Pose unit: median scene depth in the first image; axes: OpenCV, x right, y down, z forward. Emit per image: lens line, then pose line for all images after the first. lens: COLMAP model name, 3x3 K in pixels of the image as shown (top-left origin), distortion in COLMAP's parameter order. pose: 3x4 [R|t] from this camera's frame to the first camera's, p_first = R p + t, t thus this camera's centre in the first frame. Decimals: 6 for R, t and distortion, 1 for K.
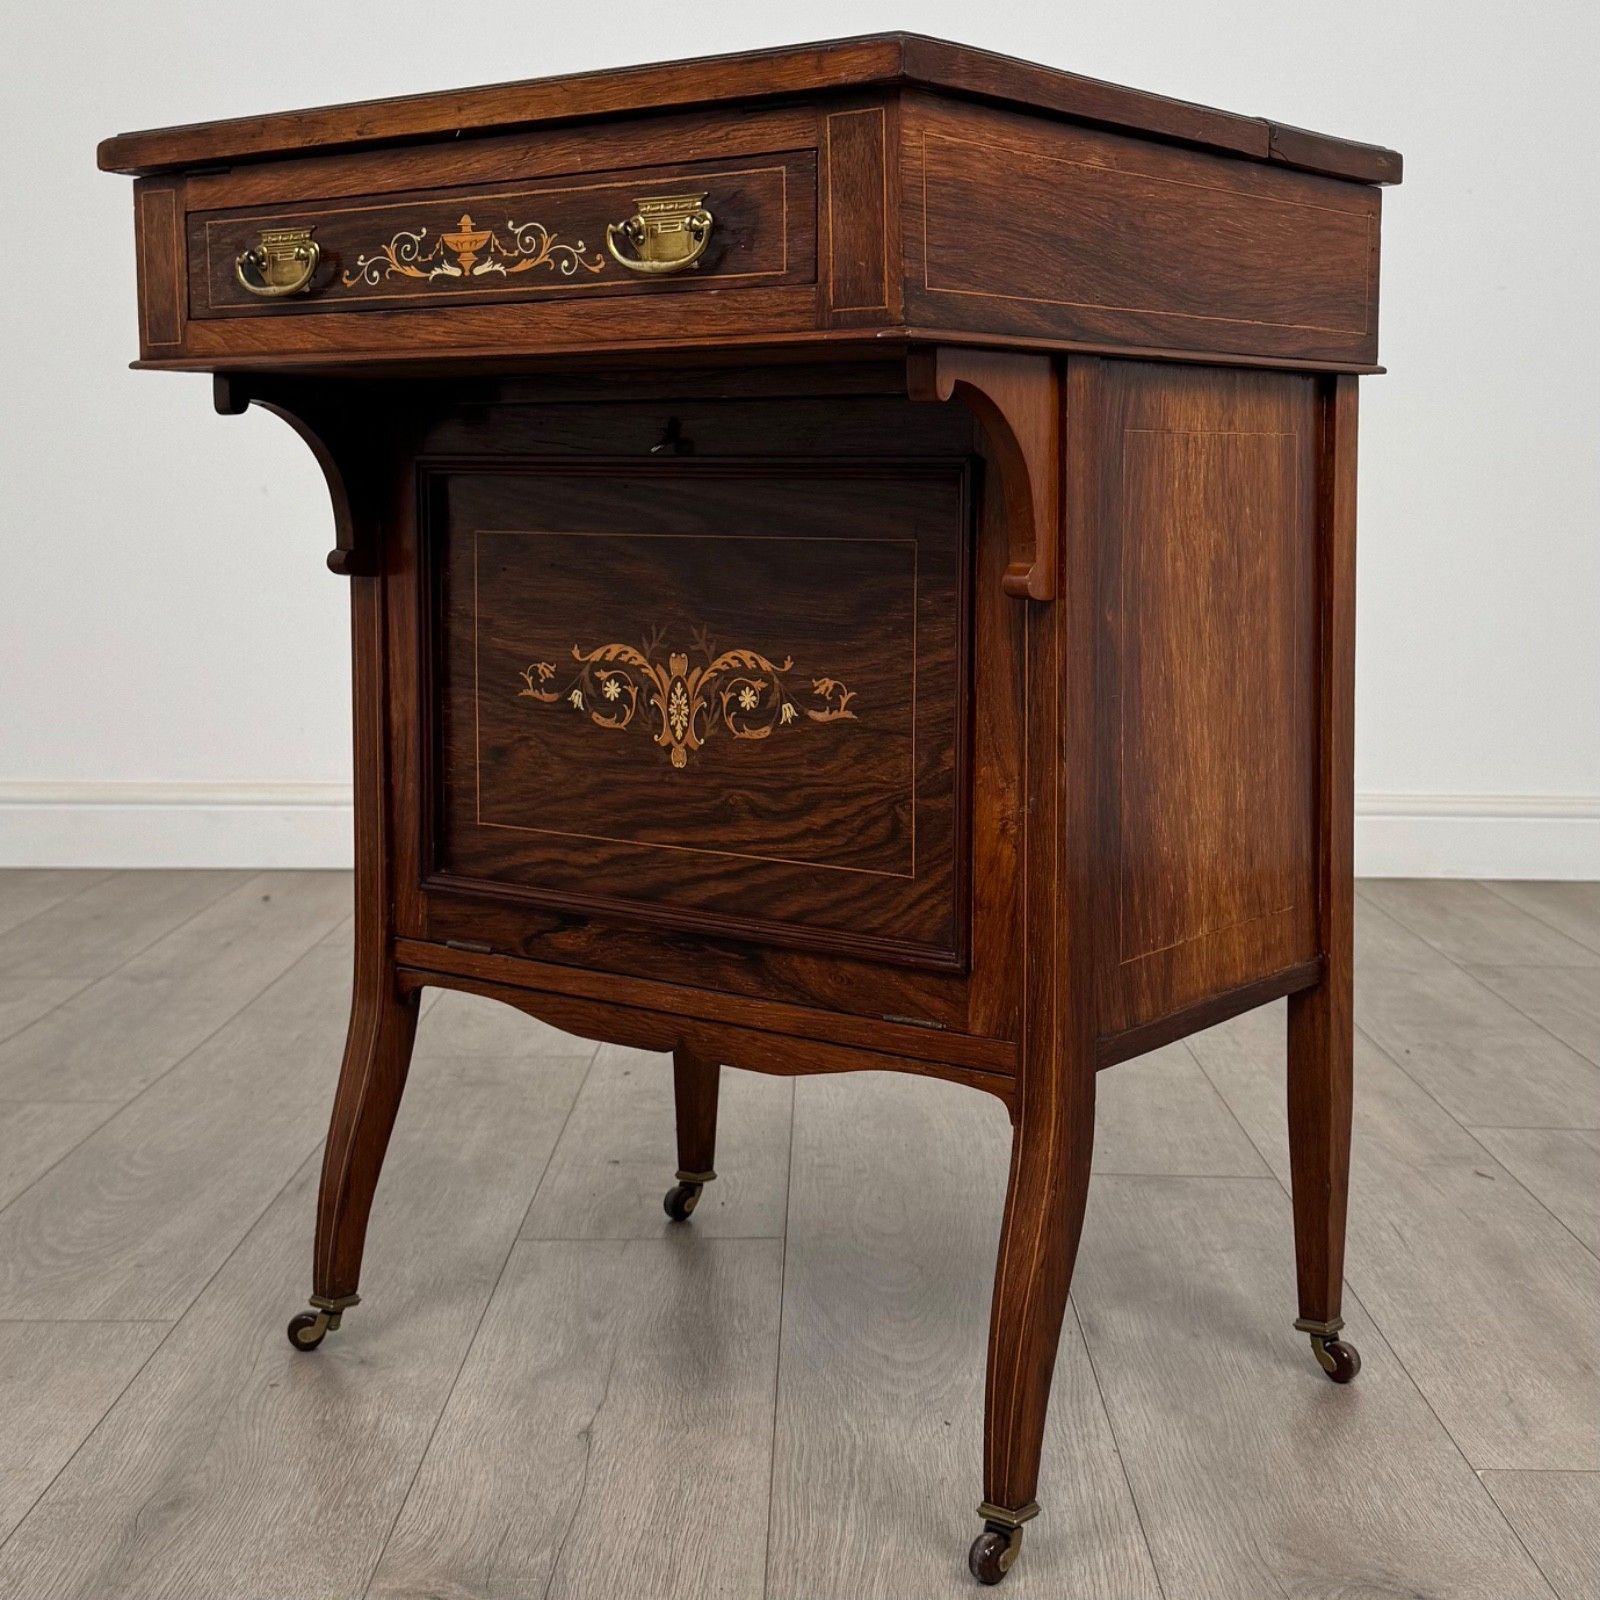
lens RADIAL K [[2444.2, 0, 802.3], [0, 2444.2, 653.8], [0, 0, 1]] dist [0.194480, -0.027642]
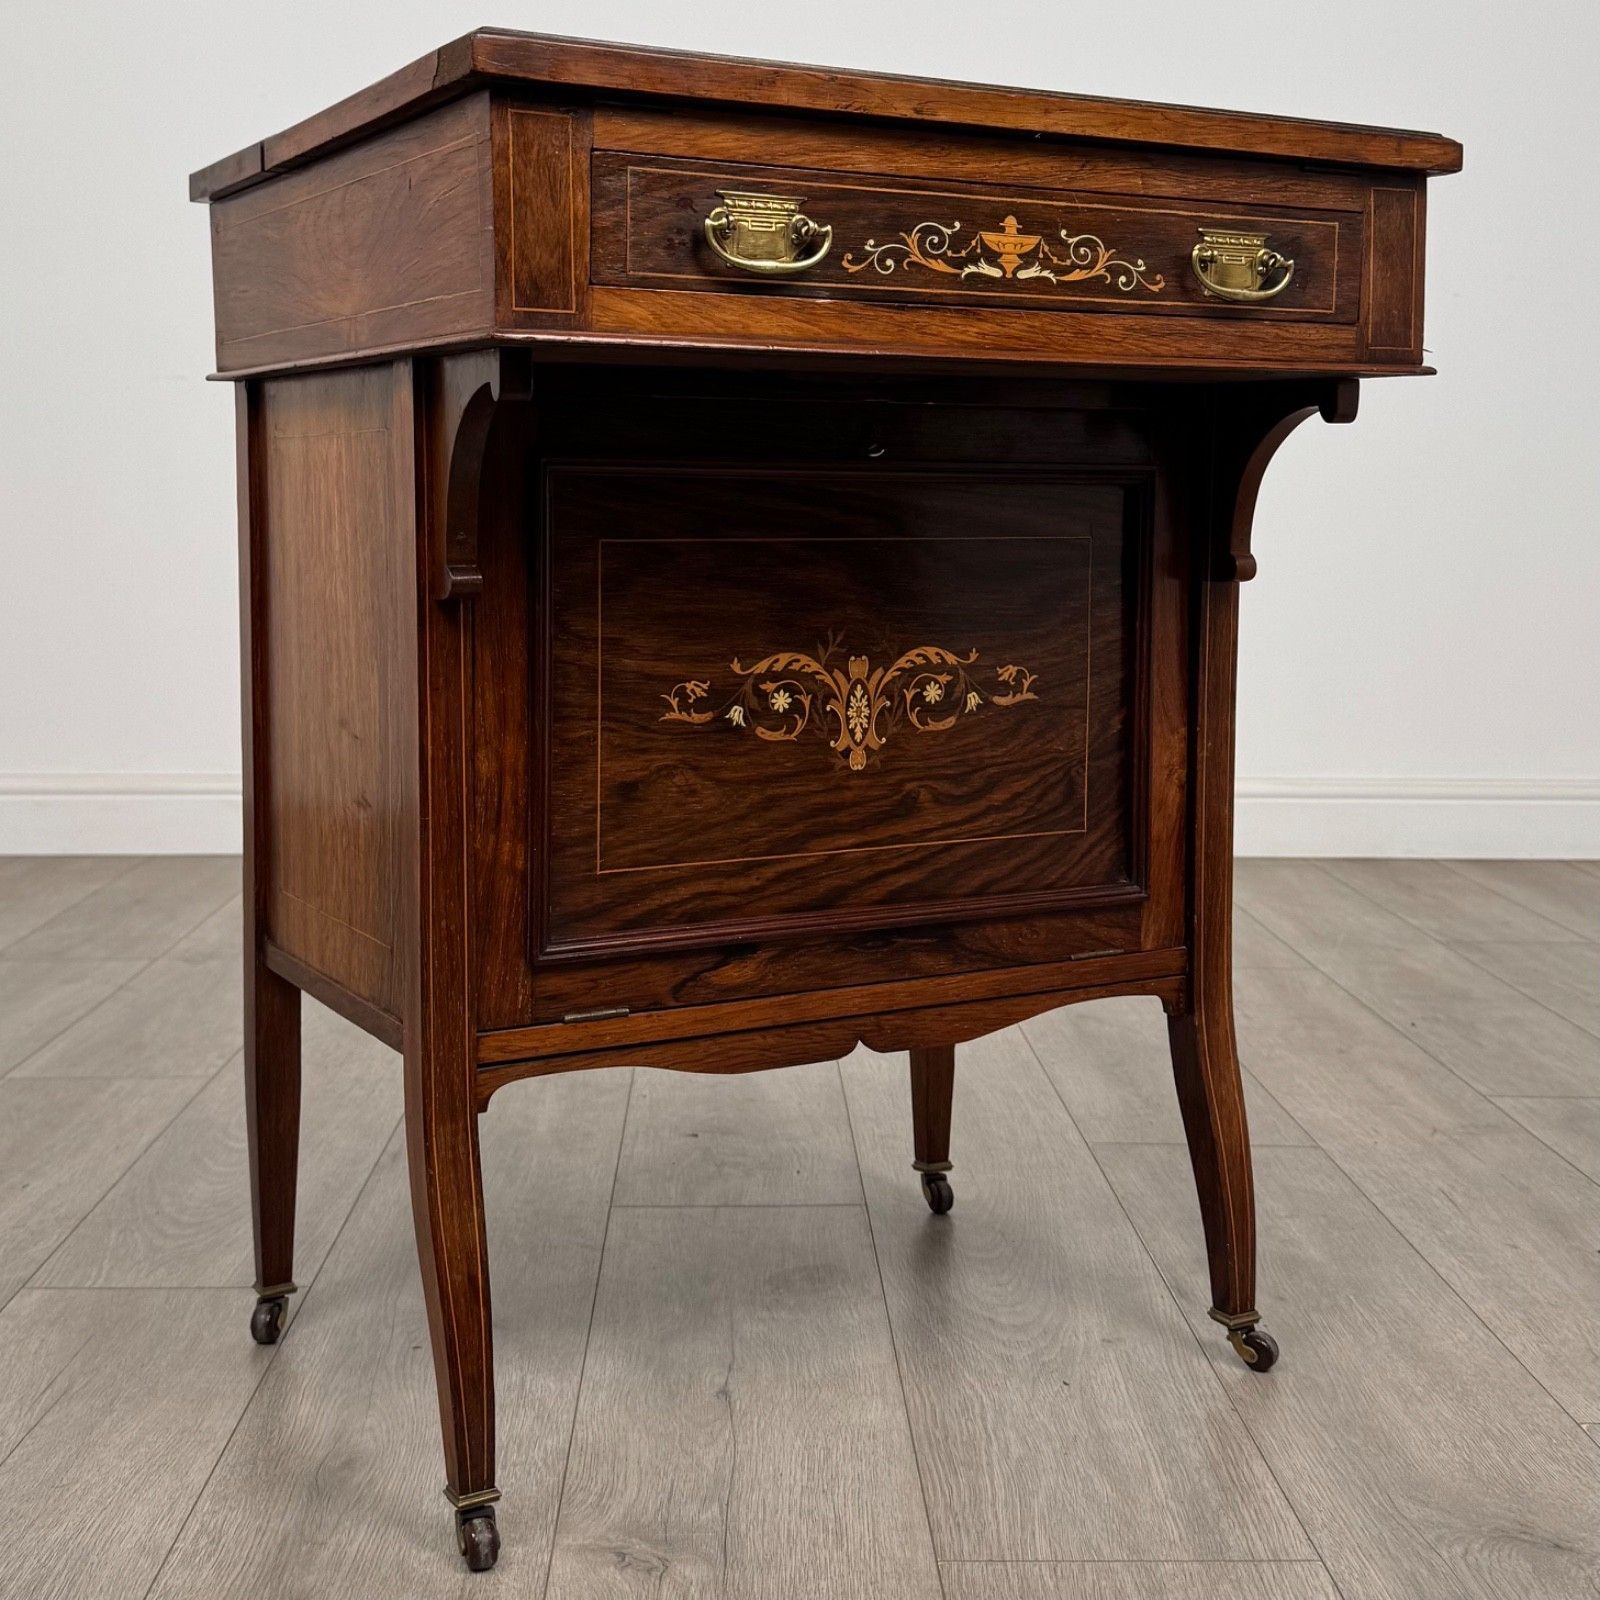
lens RADIAL K [[2184.7, 0, 792.1], [0, 2184.7, 612.8], [0, 0, 1]] dist [0.129549, 0.054055]
pose [[0.378338, -0.053911, 0.924096, -0.952580], [0.056868, 0.997771, 0.034927, -0.054454], [-0.923919, 0.039337, 0.380560, 0.731578]]
